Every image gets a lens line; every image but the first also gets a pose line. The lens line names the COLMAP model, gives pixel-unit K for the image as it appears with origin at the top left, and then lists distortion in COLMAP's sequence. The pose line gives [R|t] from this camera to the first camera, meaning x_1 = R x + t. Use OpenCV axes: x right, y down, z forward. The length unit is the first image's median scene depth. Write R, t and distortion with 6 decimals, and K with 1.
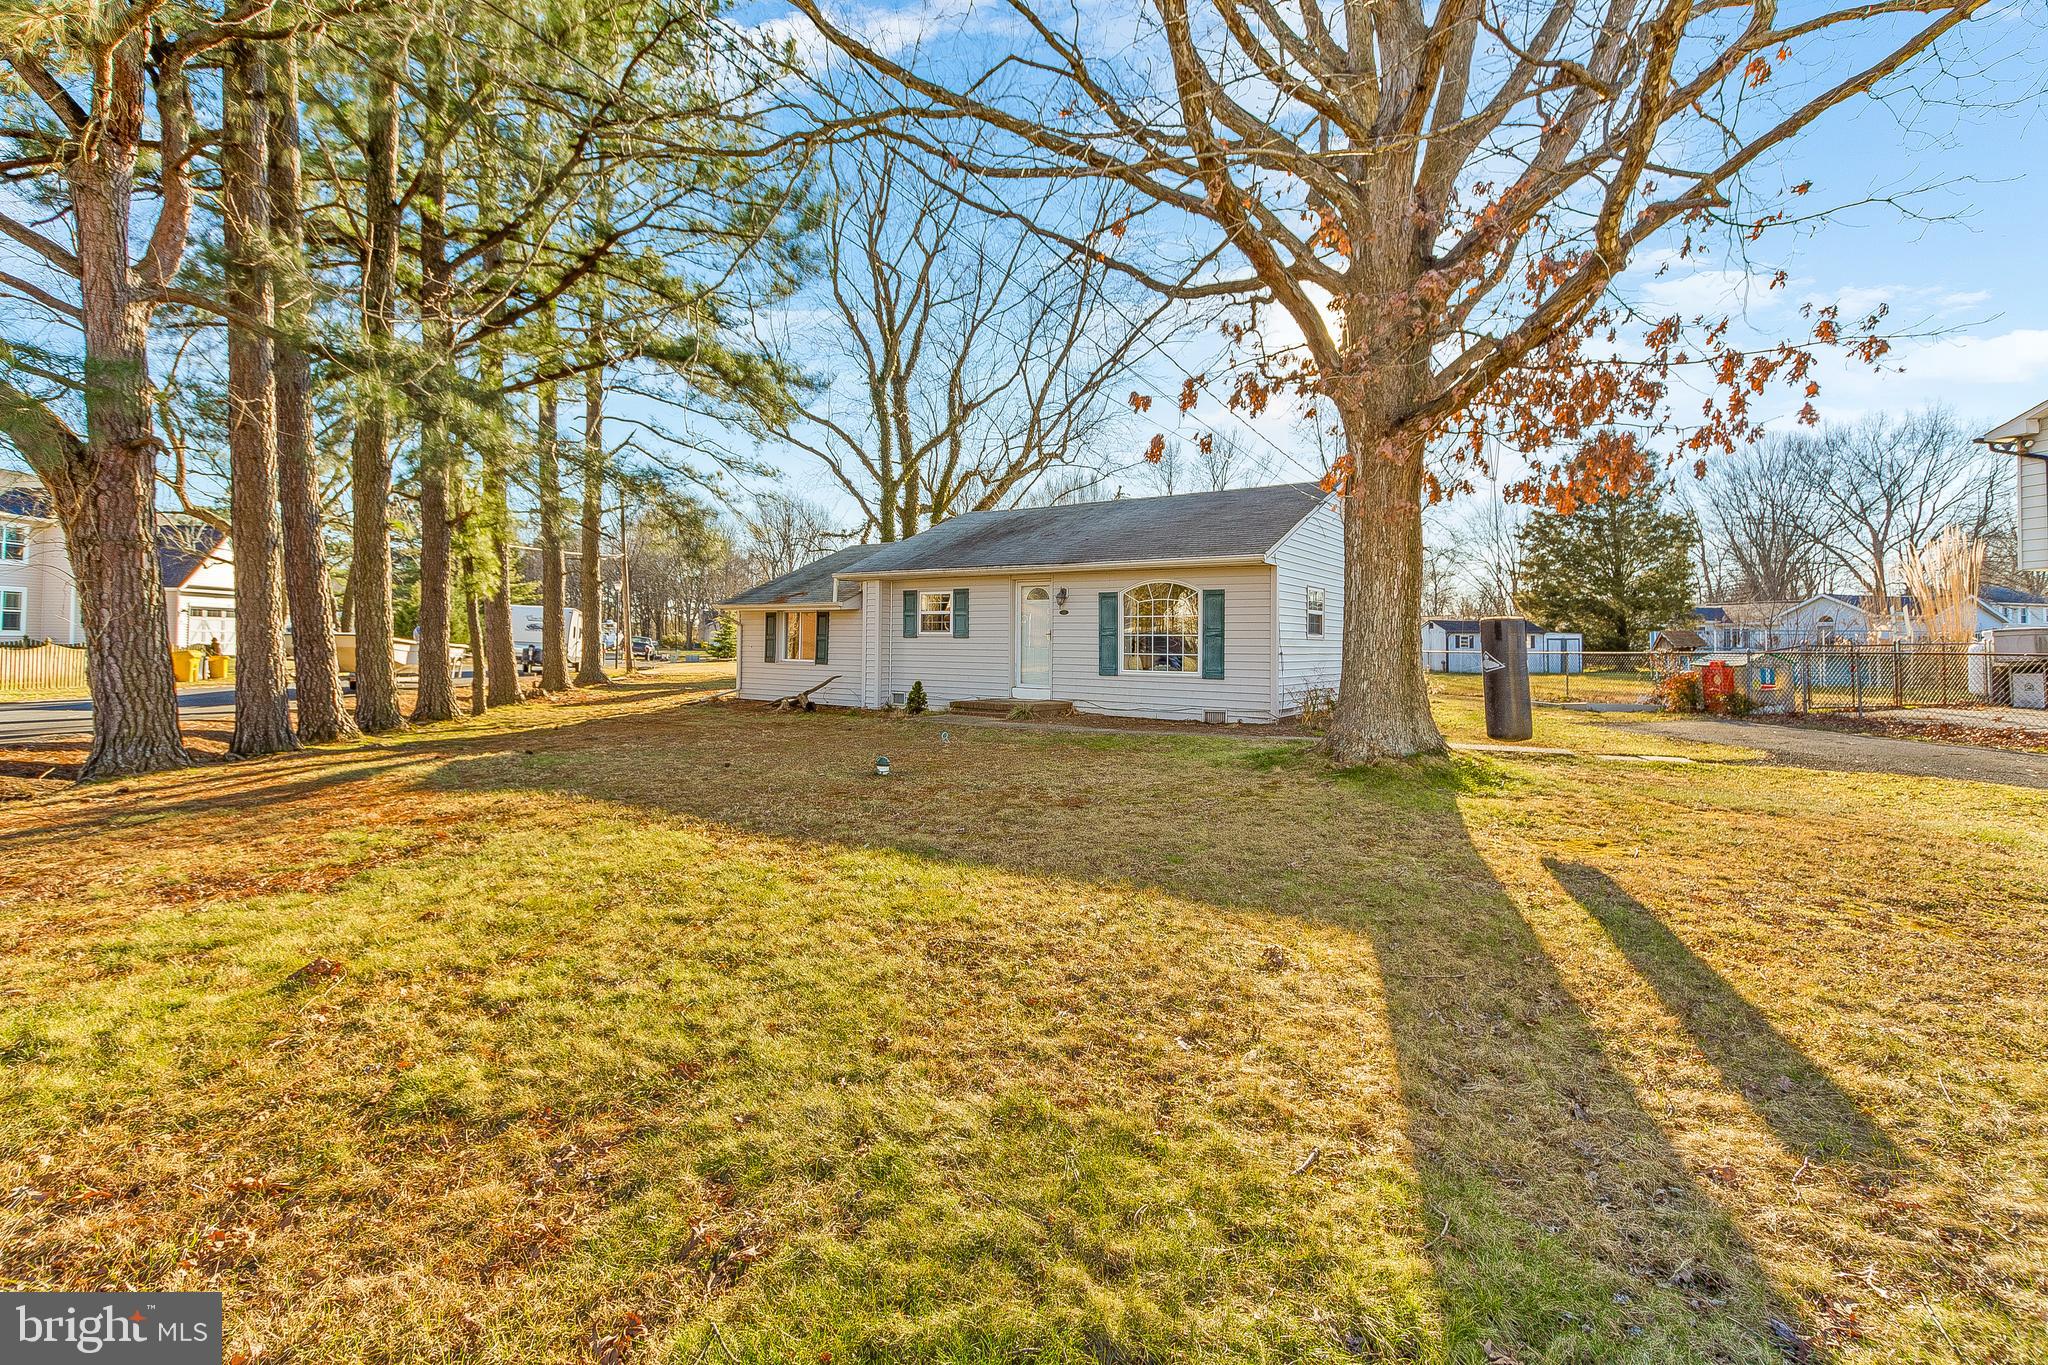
lens RADIAL K [[893.2, 0, 1022.8], [0, 893.2, 604.2], [0, 0, 1]] dist [0.007579, -0.000044]
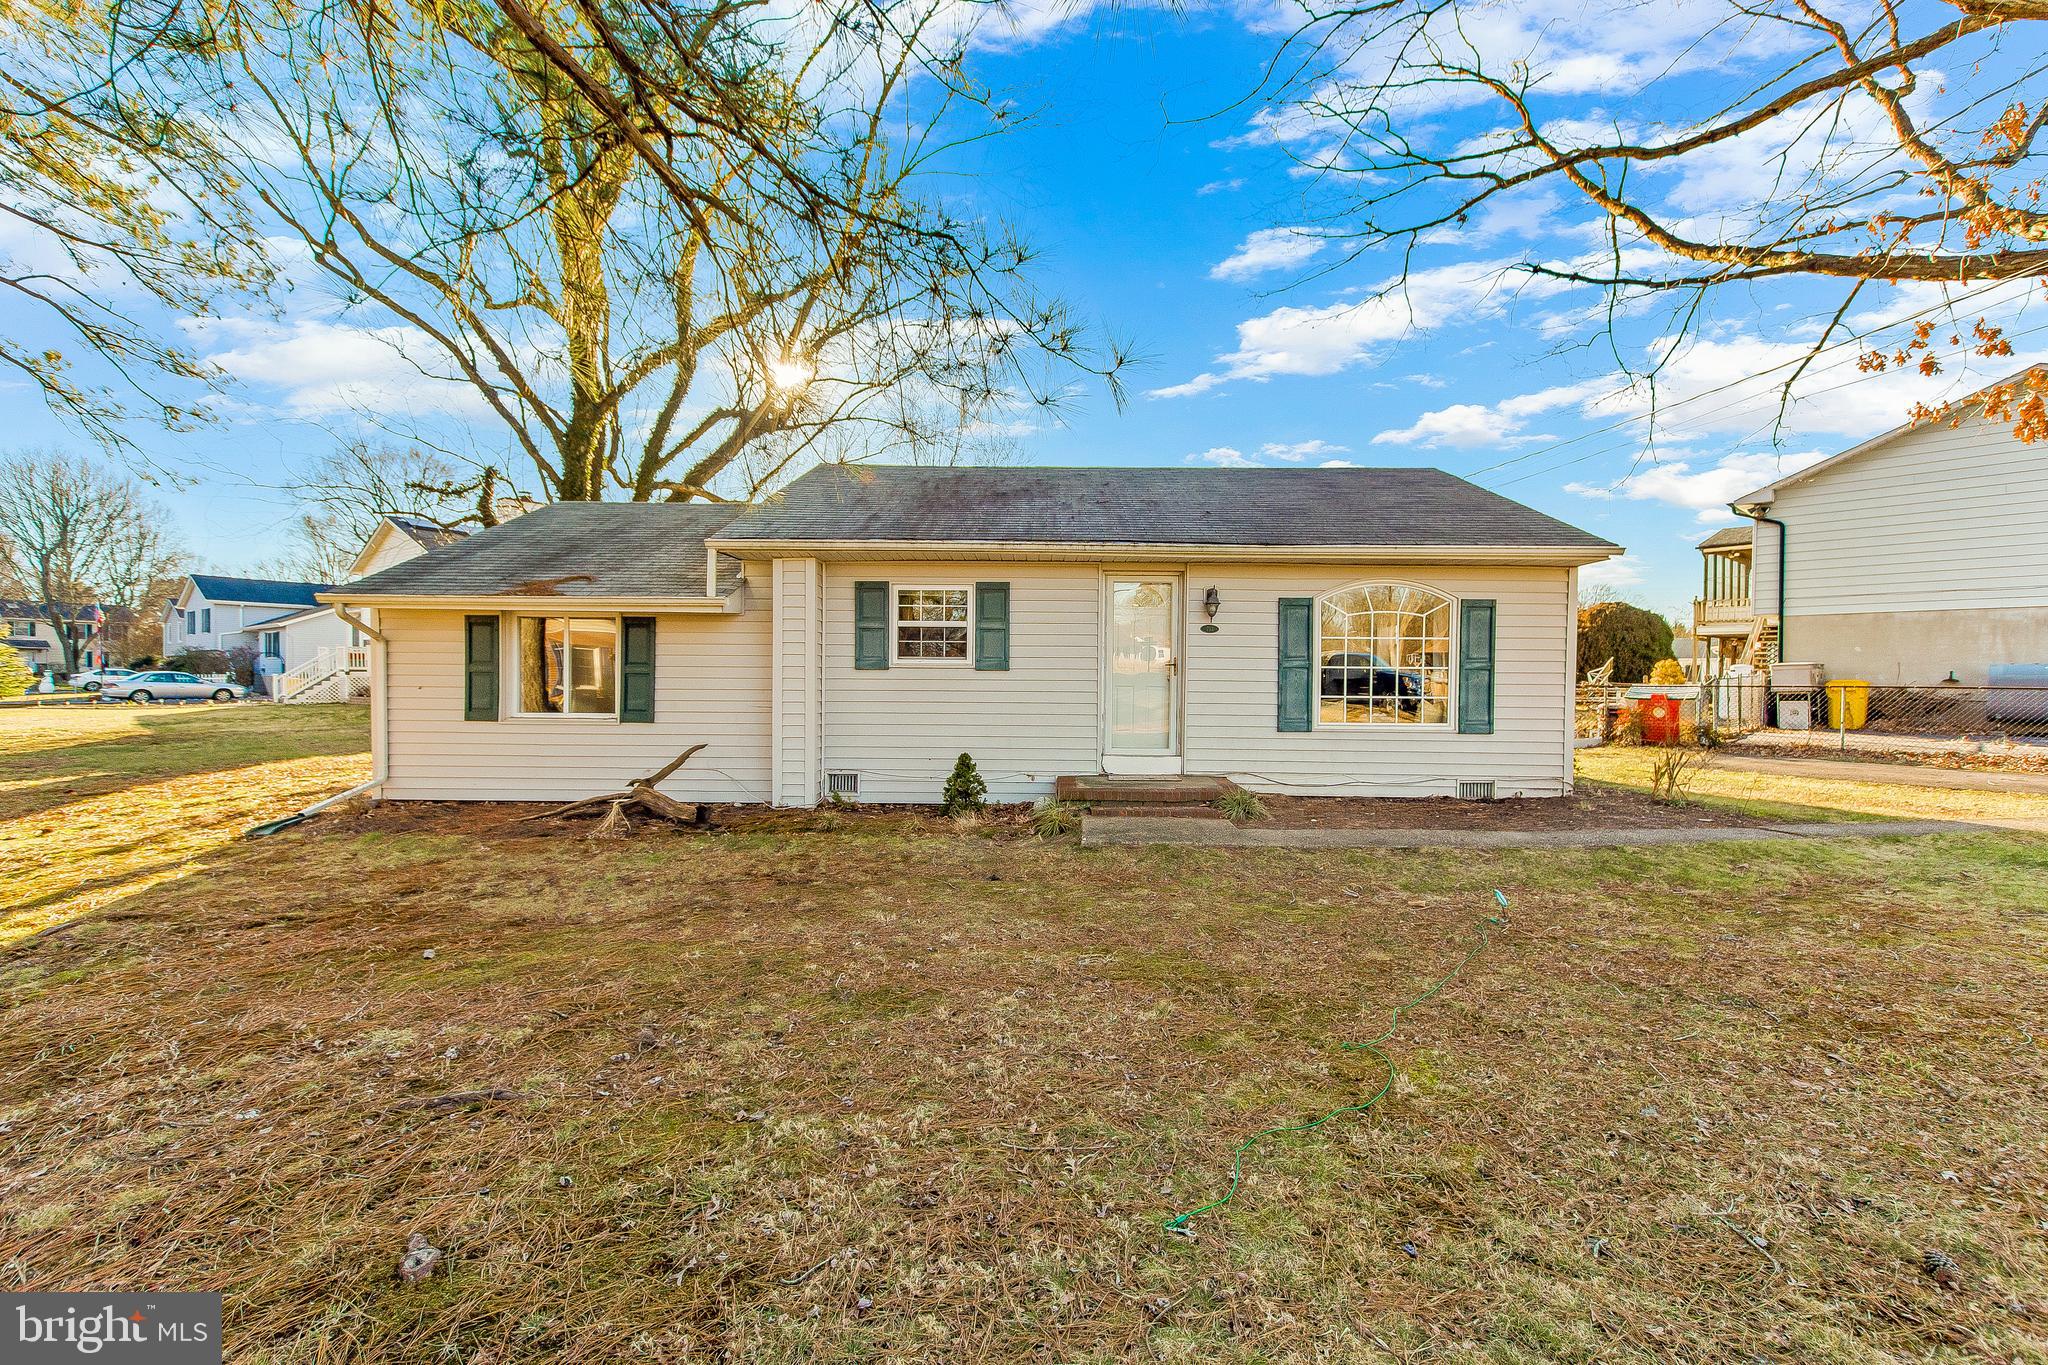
lens RADIAL K [[874.4, 0, 1024.0], [0, 874.4, 682.5], [0, 0, 1]] dist [0.011961, -0.000202]
pose [[0.831353, -0.006470, 0.555707, -0.375001], [-0.023751, 0.998605, 0.047159, 0.019840], [-0.555237, -0.052404, 0.830040, 0.560691]]
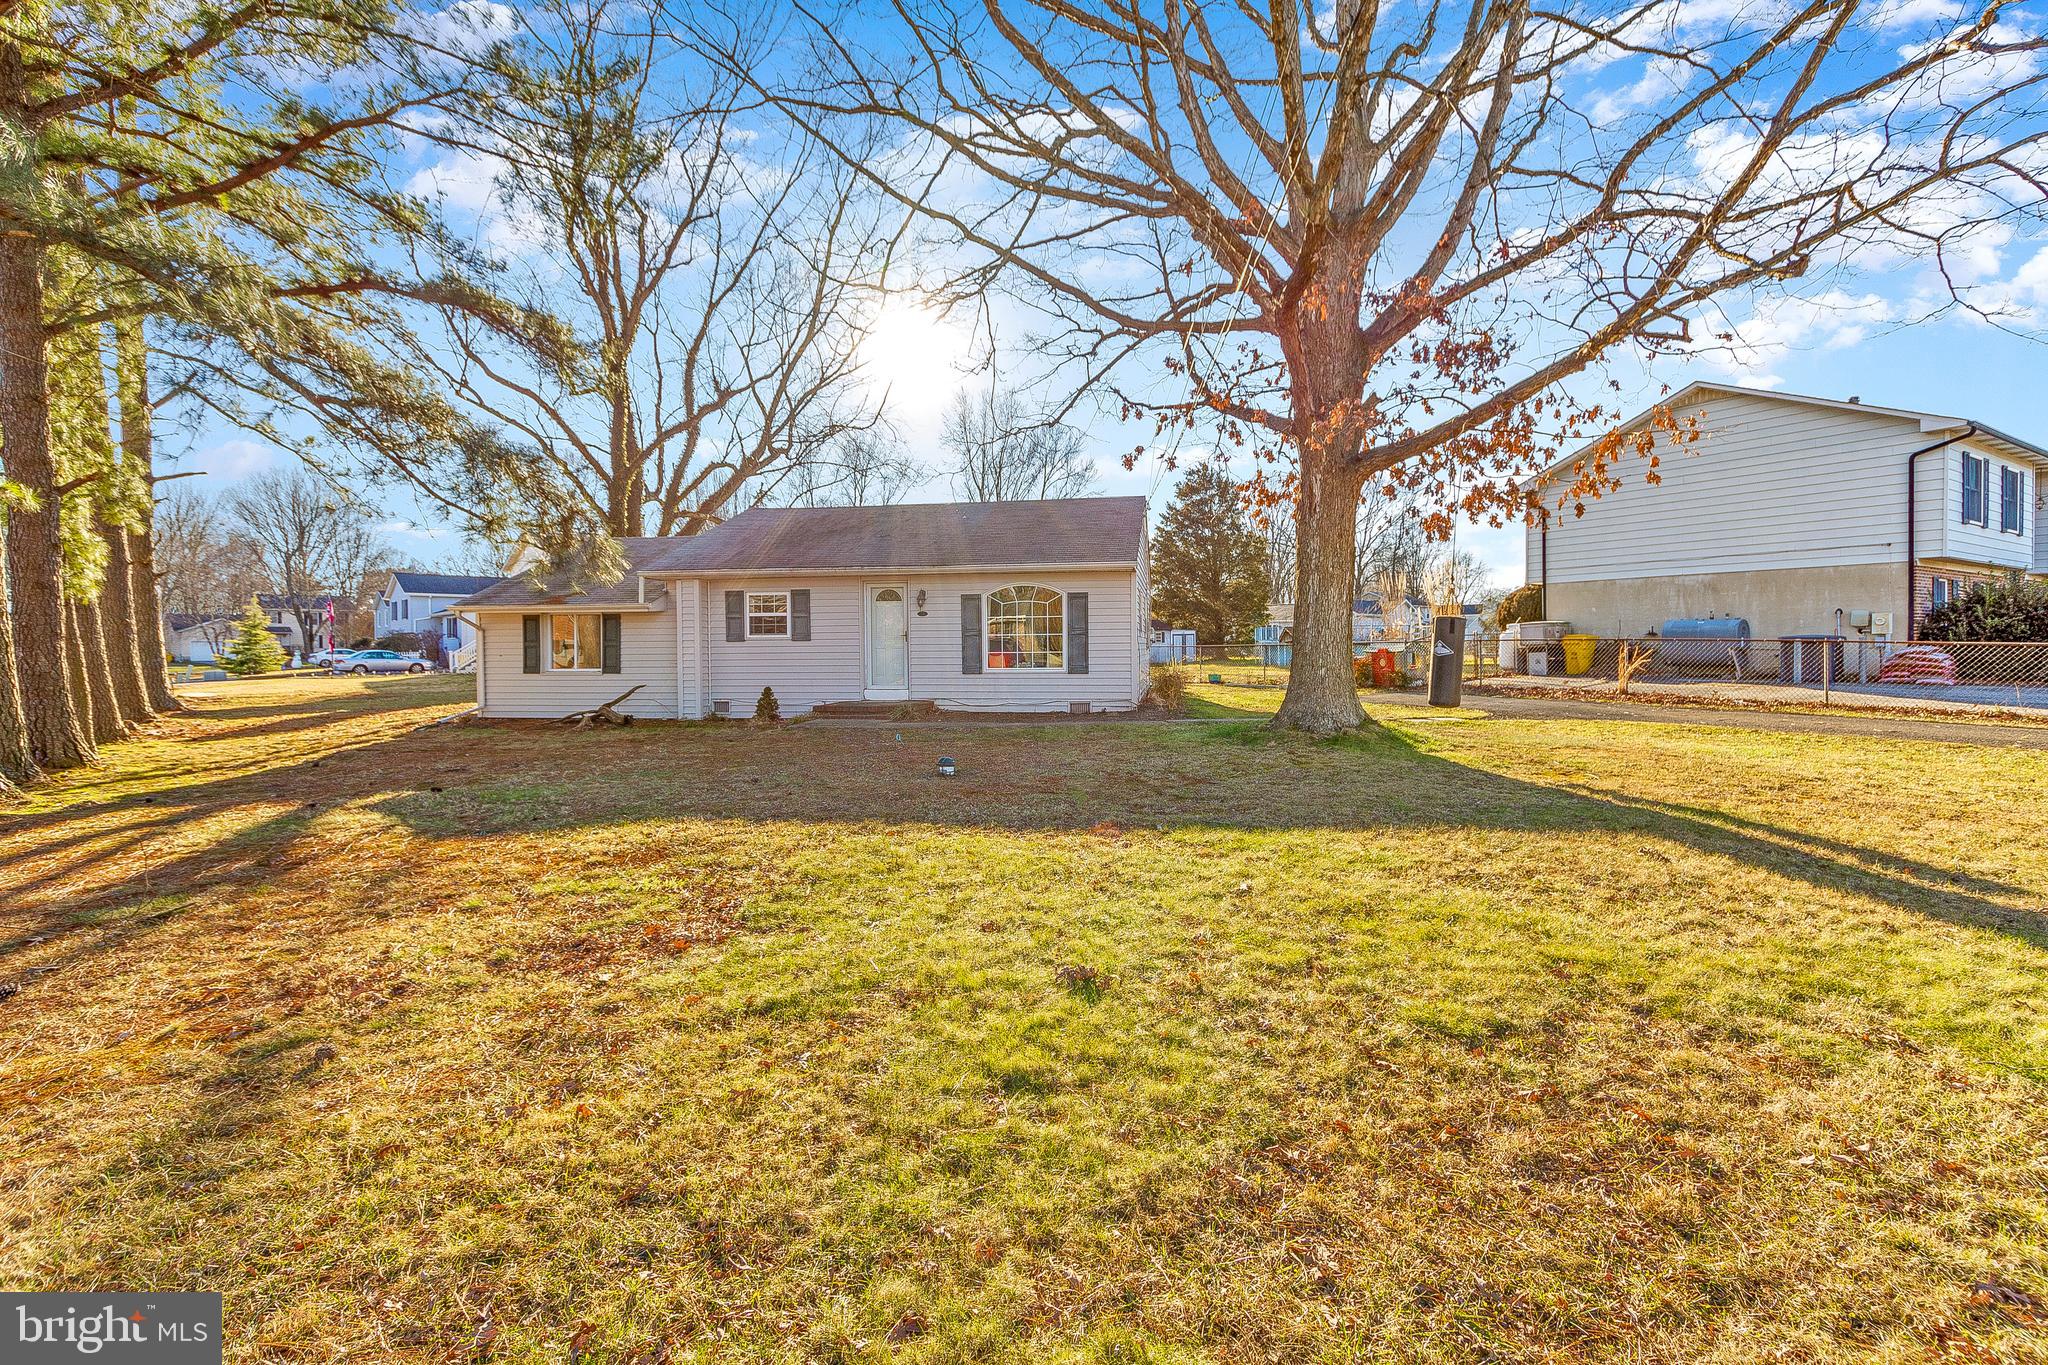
lens RADIAL K [[884.2, 0, 1023.5], [0, 884.2, 639.7], [0, 0, 1]] dist [0.012696, 0.000104]
pose [[0.901481, -0.016001, 0.432524, -0.279402], [-0.000612, 0.999268, 0.038243, -0.000111], [-0.432819, -0.034740, 0.900811, 0.036790]]
